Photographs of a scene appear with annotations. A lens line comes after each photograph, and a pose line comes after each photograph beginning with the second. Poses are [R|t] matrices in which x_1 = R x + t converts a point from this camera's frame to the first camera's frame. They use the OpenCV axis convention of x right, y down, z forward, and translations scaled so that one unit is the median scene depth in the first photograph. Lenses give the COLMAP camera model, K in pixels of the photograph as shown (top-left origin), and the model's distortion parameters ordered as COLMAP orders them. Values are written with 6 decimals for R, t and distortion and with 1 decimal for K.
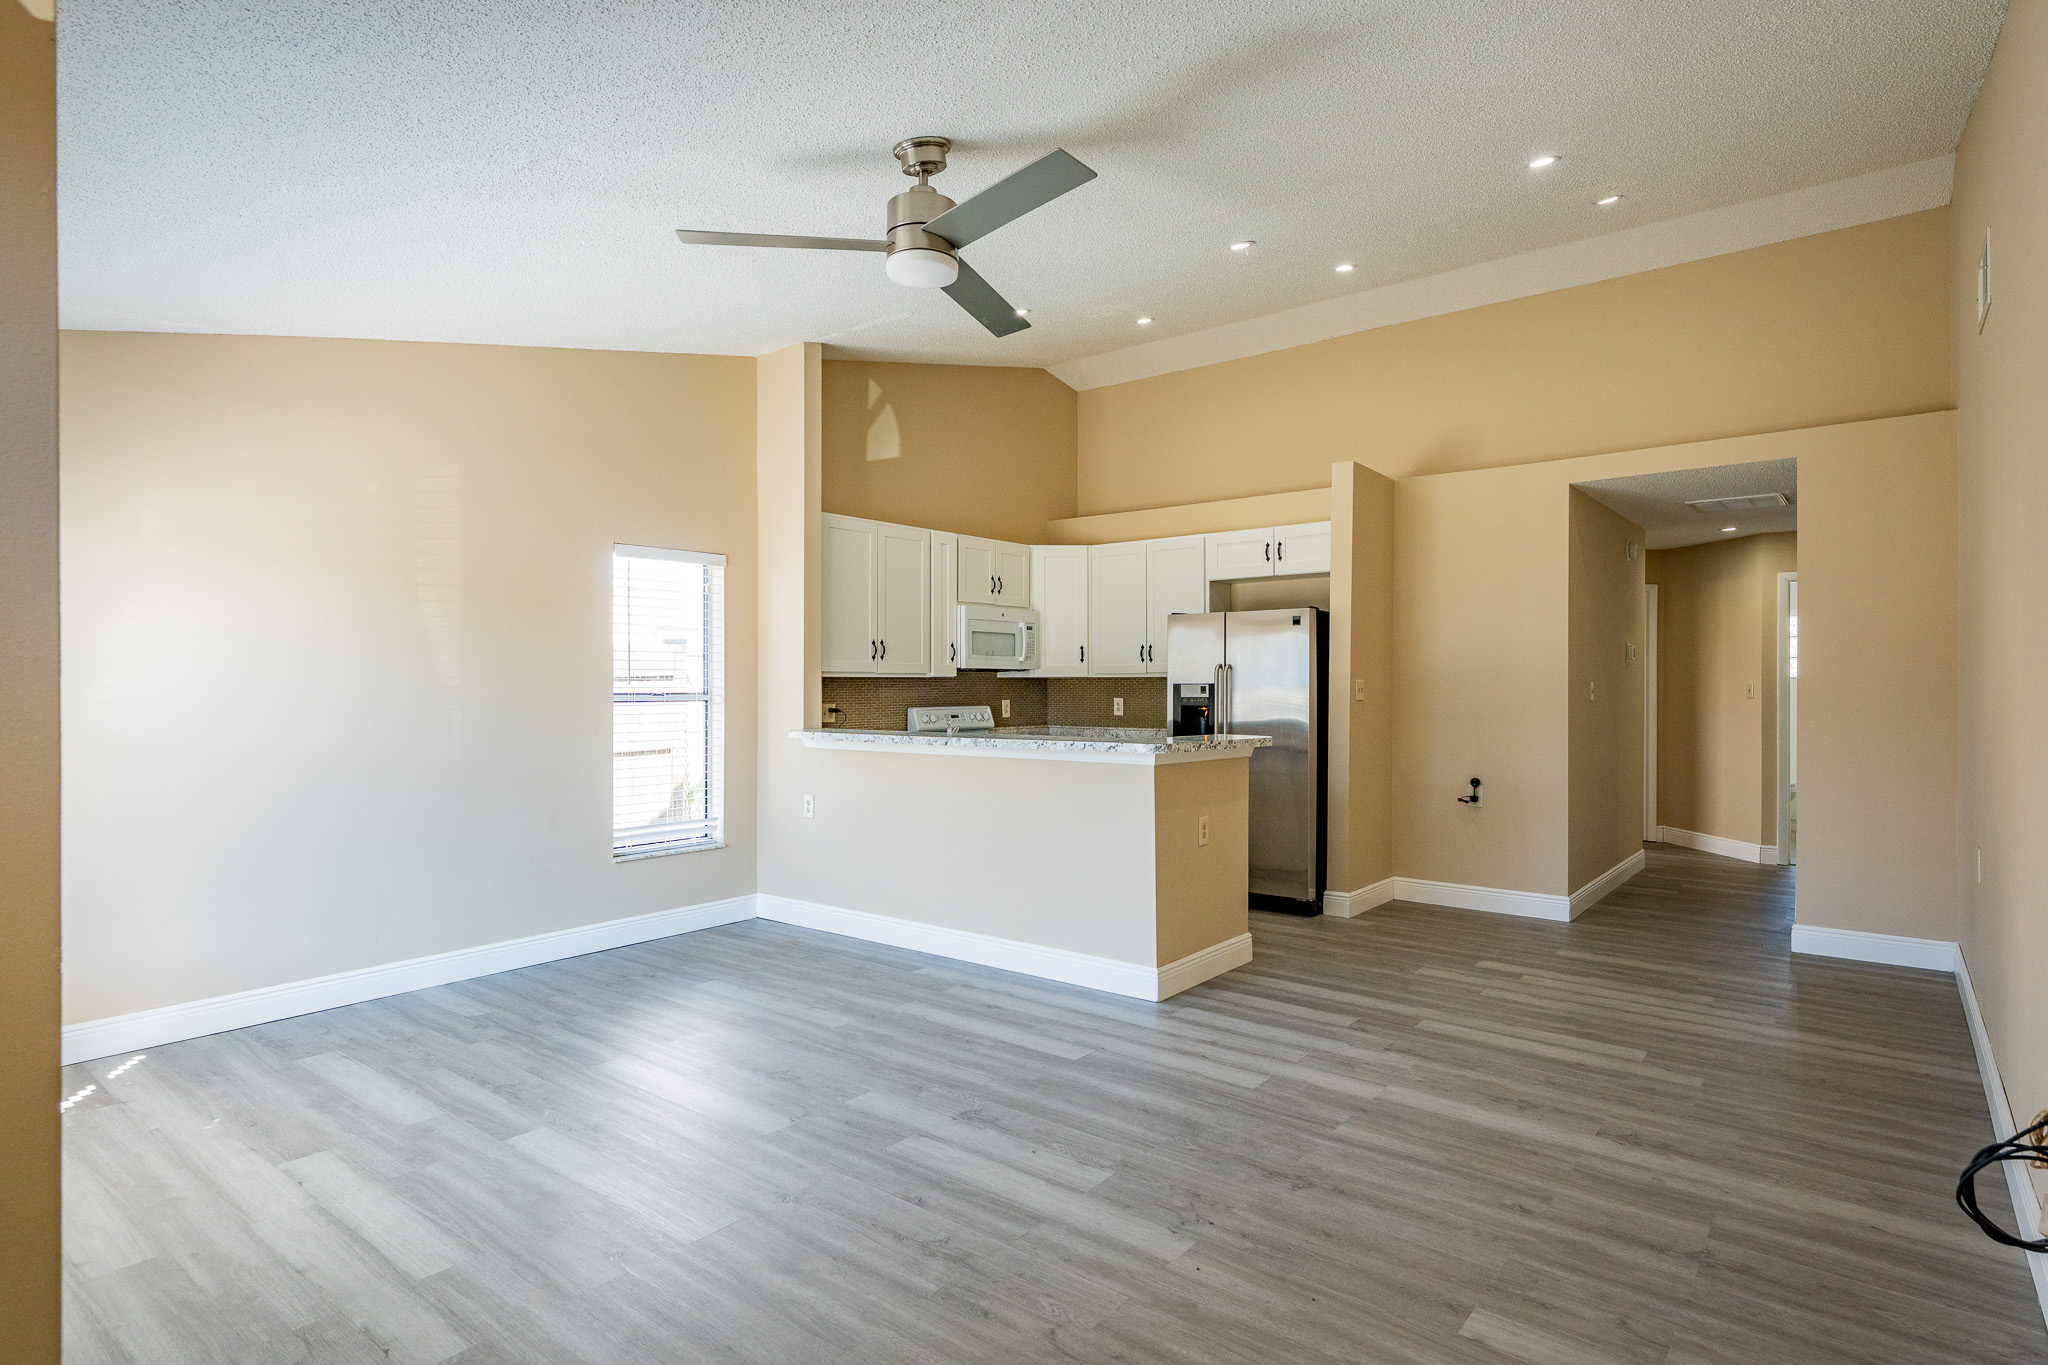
lens RADIAL K [[1058.7, 0, 1023.2], [0, 1058.7, 687.2], [0, 0, 1]] dist [0.000882, 0.000016]
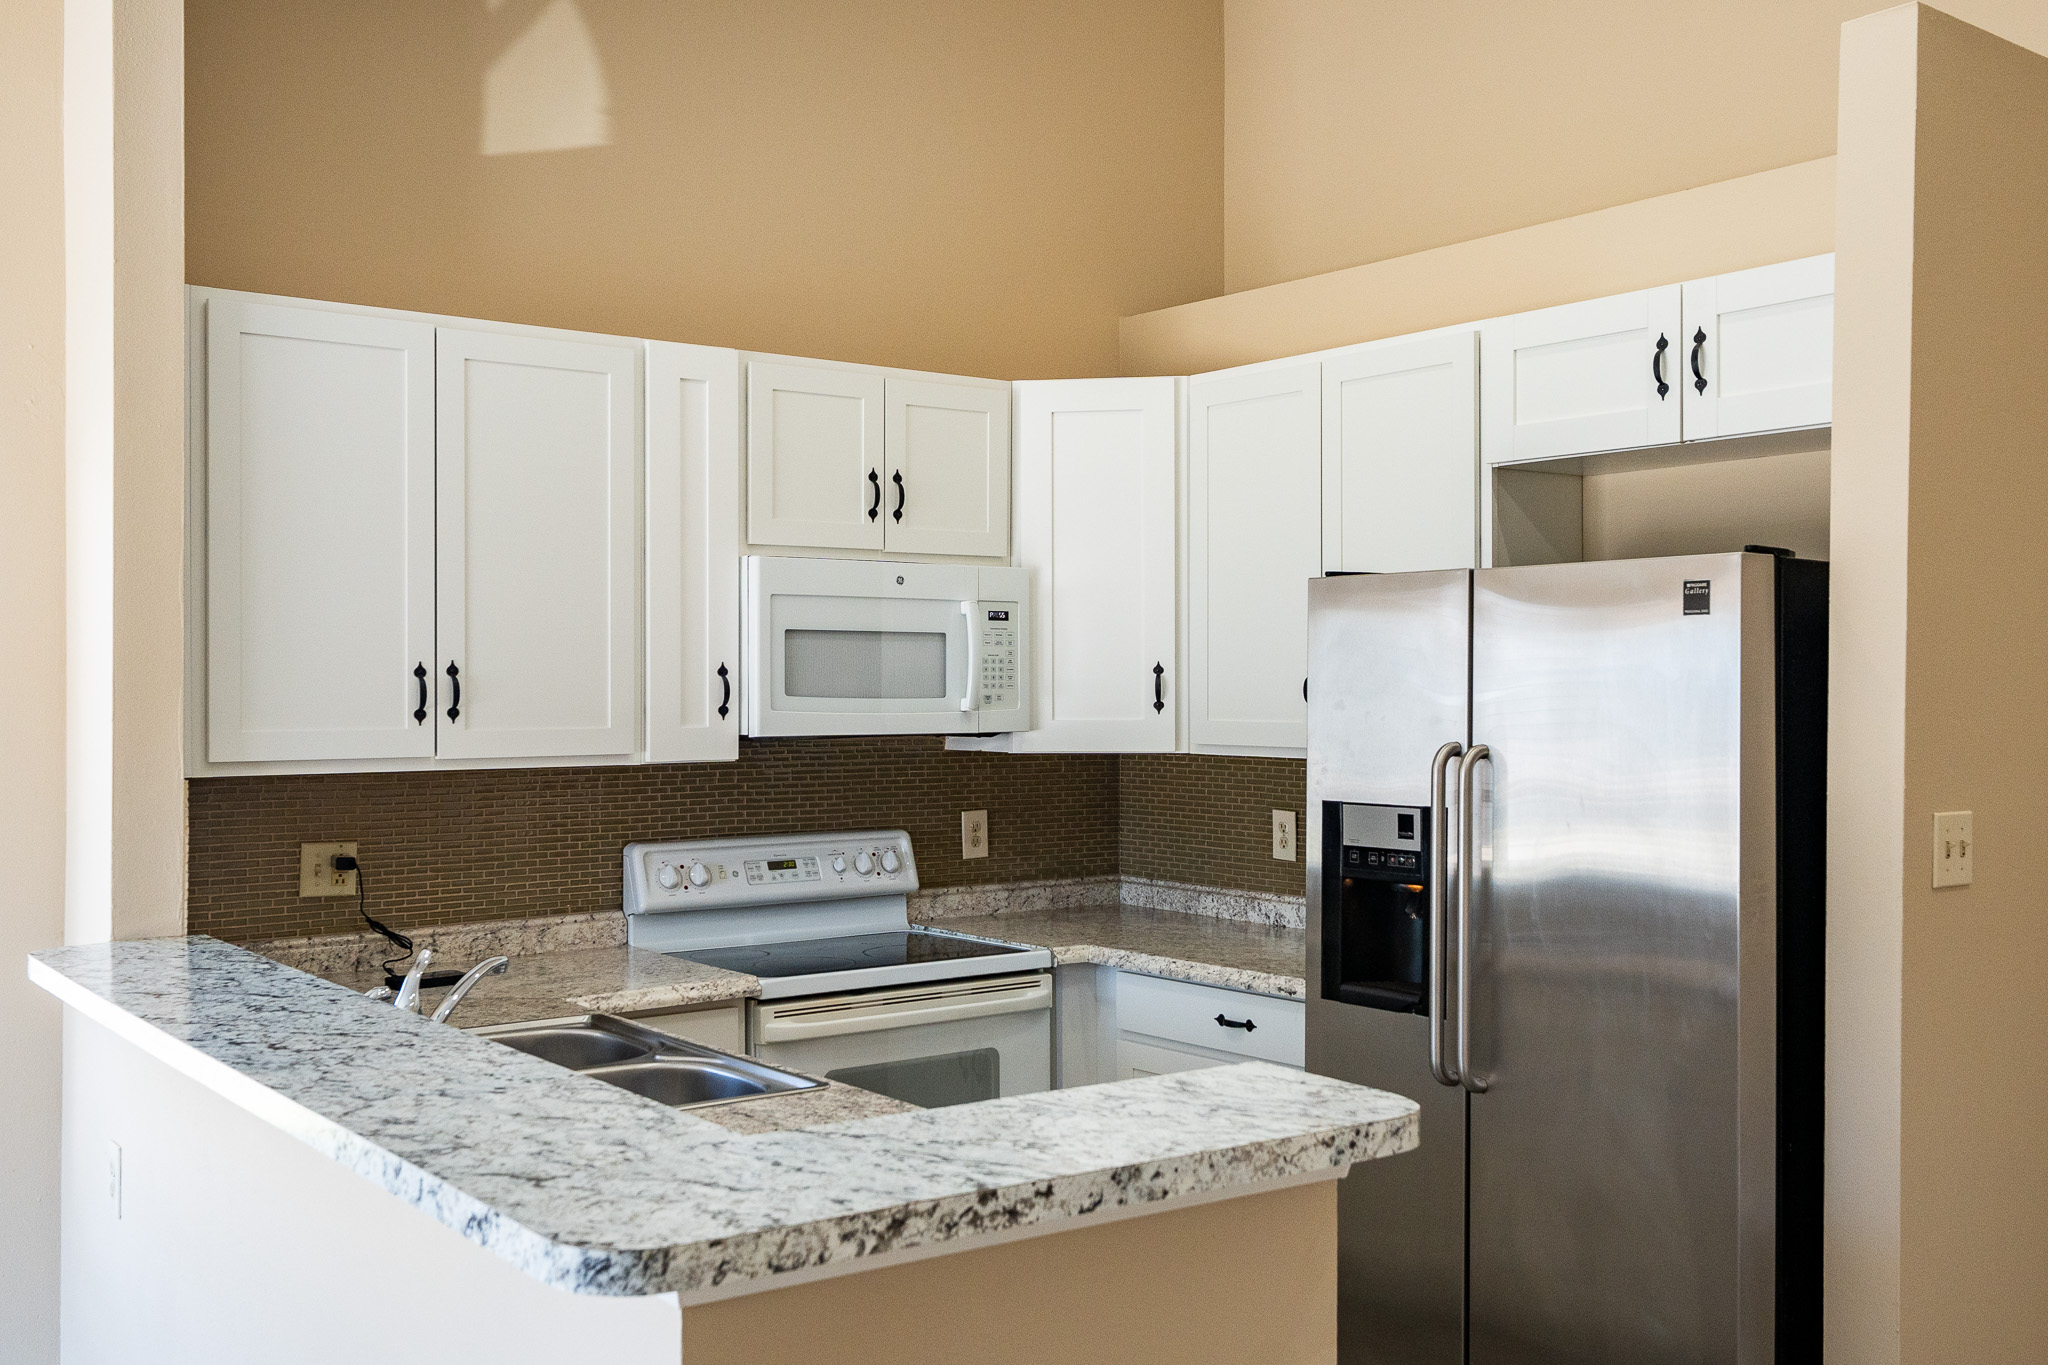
lens RADIAL K [[1957.8, 0, 1023.5], [0, 1957.8, 679.5], [0, 0, 1]] dist [0.017575, 0.000000]
pose [[0.969781, 0.000171, -0.243978, 0.184866], [-0.001531, 0.999984, -0.005381, -0.033191], [0.243973, 0.005592, 0.969766, 0.397383]]
